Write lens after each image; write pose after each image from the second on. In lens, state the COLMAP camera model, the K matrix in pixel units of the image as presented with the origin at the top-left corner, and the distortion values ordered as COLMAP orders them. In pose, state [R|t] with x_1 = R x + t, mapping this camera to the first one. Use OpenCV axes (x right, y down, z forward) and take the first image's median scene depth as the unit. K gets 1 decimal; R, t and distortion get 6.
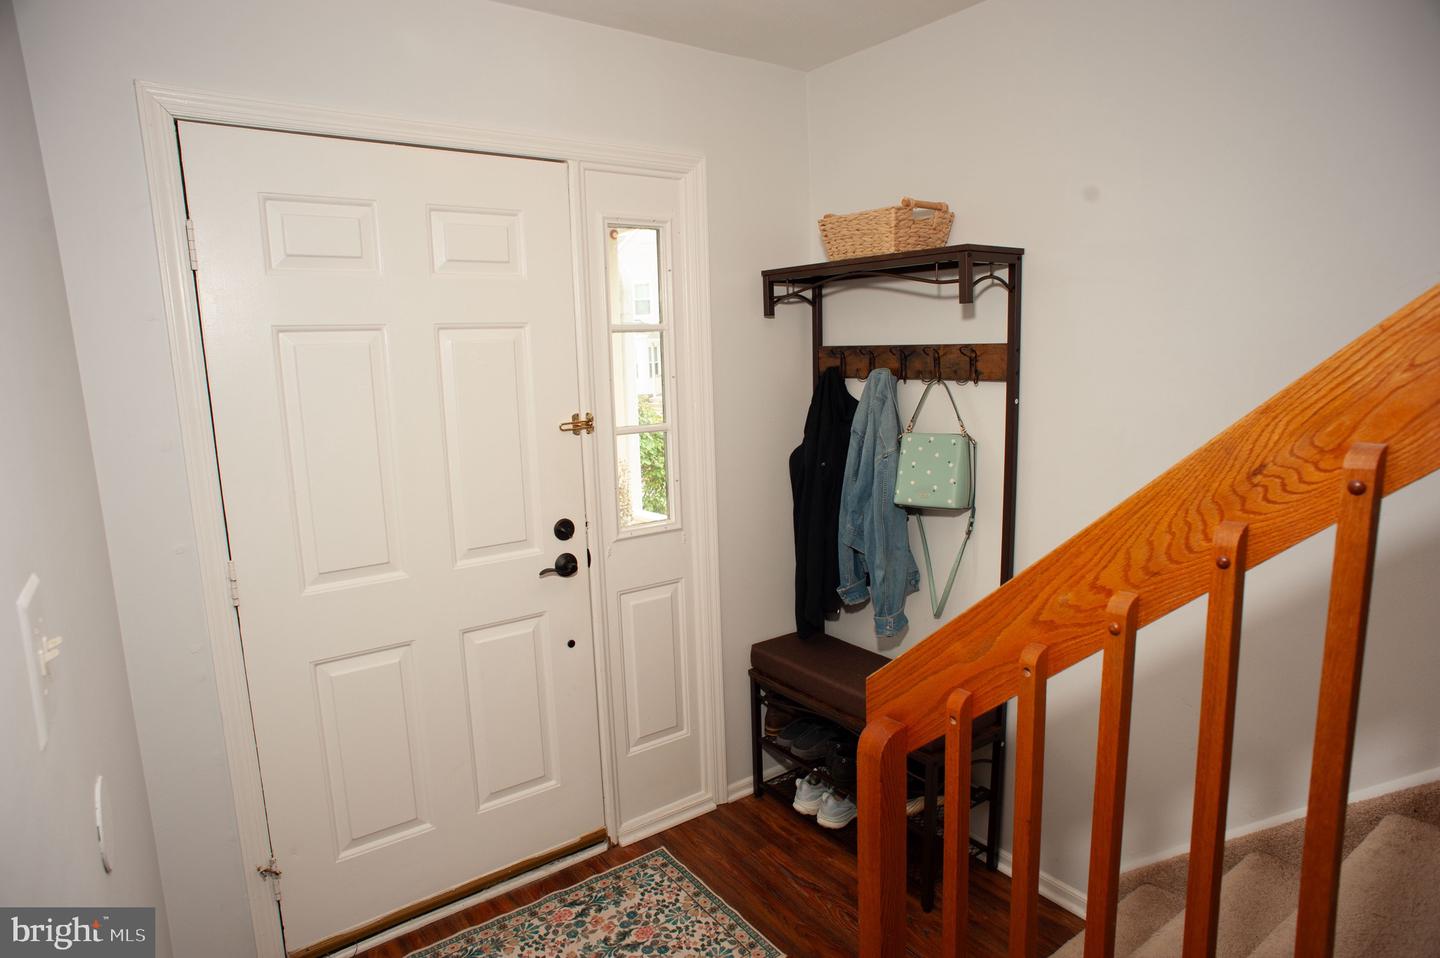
lens RADIAL K [[817.6, 0, 716.4], [0, 817.6, 482.1], [0, 0, 1]] dist [-0.095054, 0.063482]
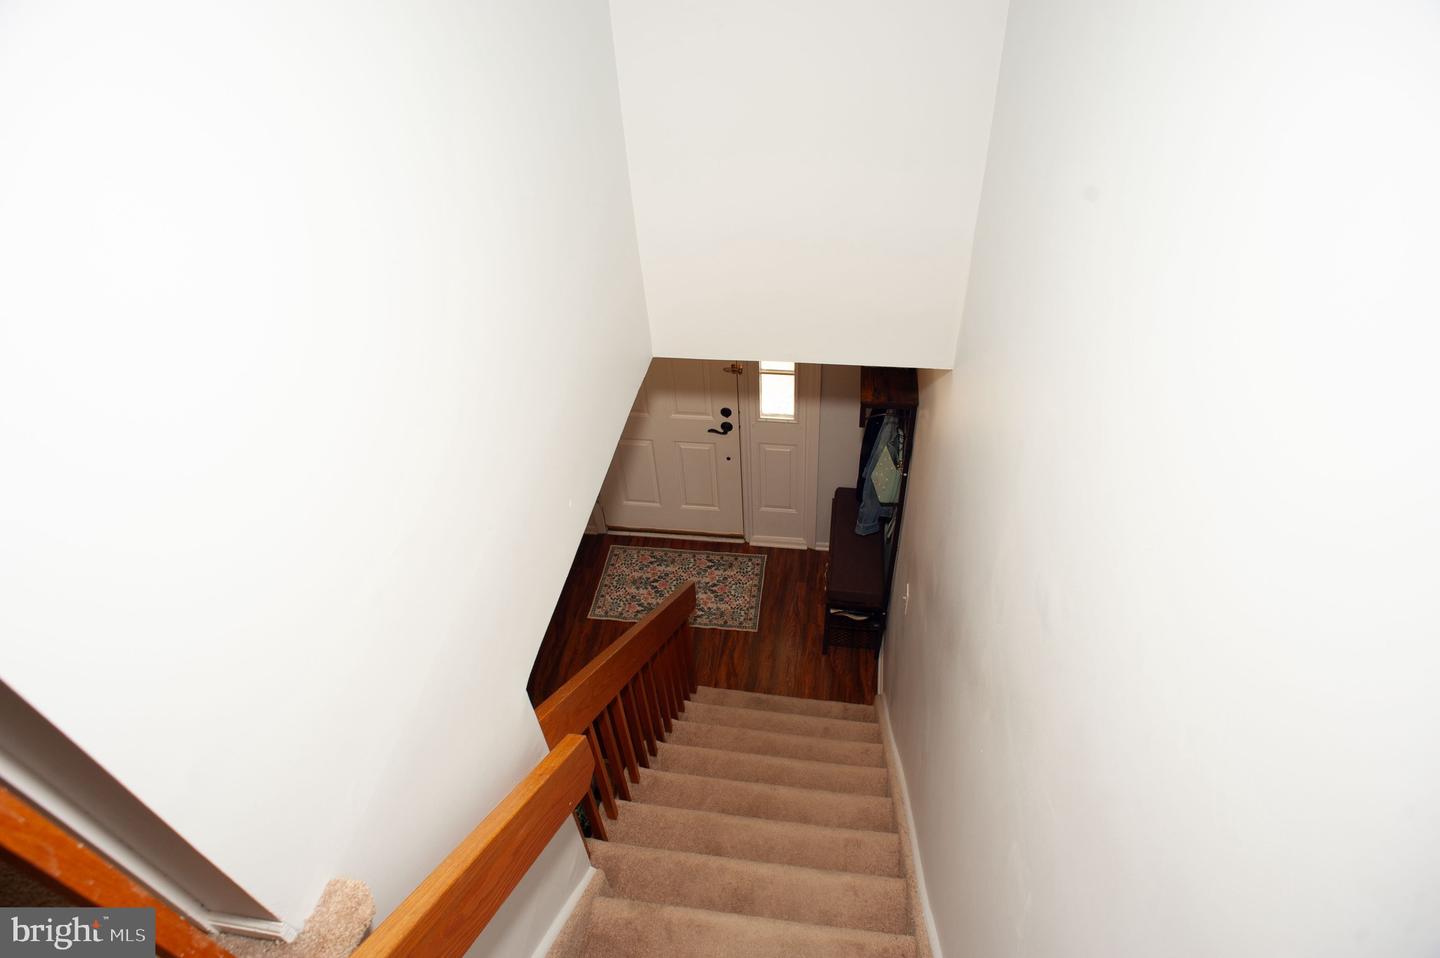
lens RADIAL K [[817.6, 0, 722.3], [0, 817.6, 482.7], [0, 0, 1]] dist [-0.095054, 0.063482]
pose [[0.734337, 0.452965, -0.505541, 0.866461], [-0.078910, 0.796692, 0.599213, -0.973154], [0.674182, -0.400132, 0.620784, -0.284115]]
